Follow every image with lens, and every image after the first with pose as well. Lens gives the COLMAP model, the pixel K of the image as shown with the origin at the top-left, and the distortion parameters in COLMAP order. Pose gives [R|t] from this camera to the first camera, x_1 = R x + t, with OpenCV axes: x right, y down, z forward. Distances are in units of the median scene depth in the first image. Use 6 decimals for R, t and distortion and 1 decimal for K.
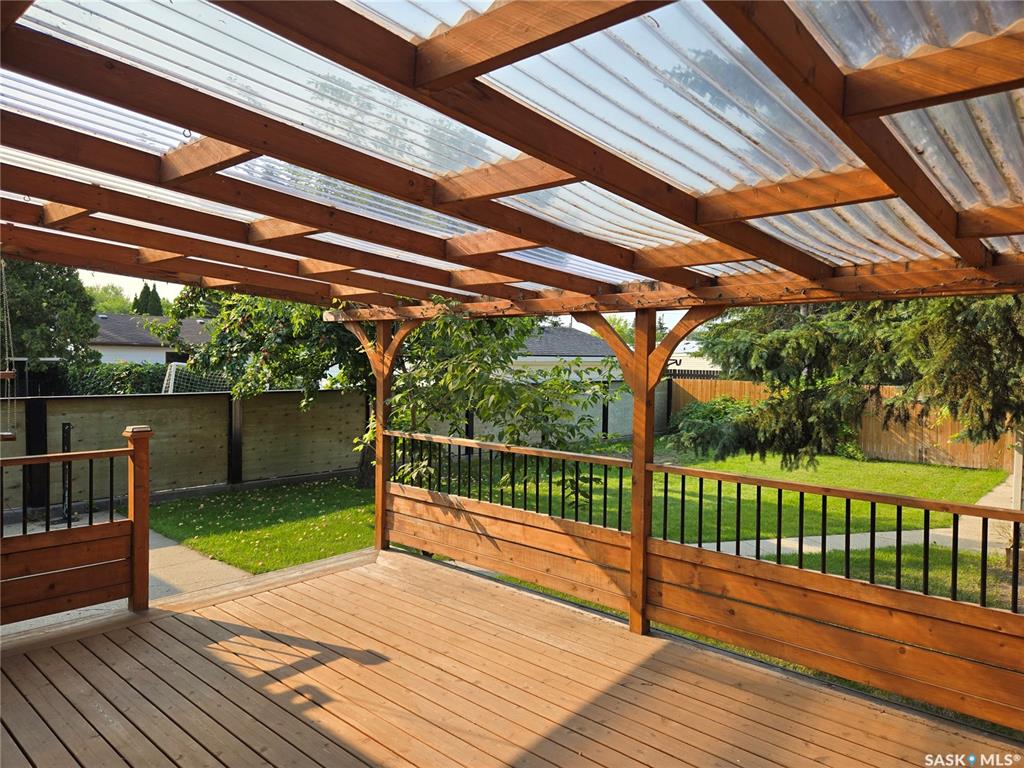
lens RADIAL K [[682.9, 0, 512.8], [0, 682.9, 382.5], [0, 0, 1]] dist [0.066321, -0.053426]
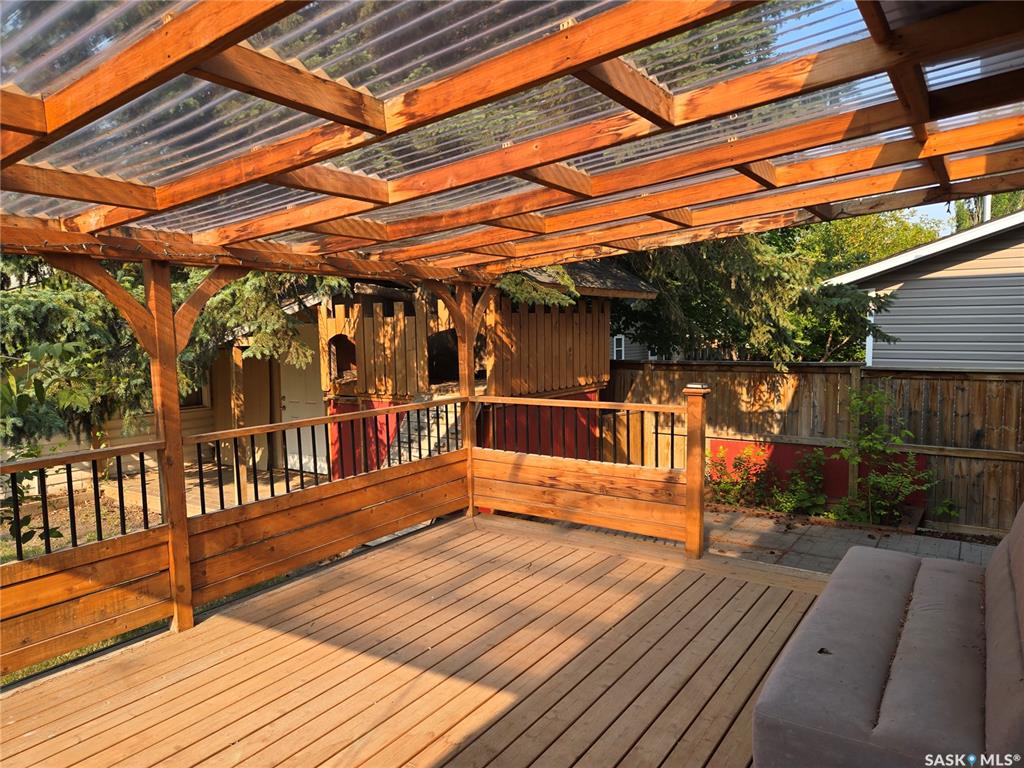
lens RADIAL K [[682.9, 0, 512.5], [0, 682.9, 386.9], [0, 0, 1]] dist [0.066321, -0.053426]
pose [[-0.127417, -0.097265, 0.987069, -0.861534], [0.047643, 0.993431, 0.104042, -0.023752], [-0.990704, 0.060283, -0.121946, 0.799589]]
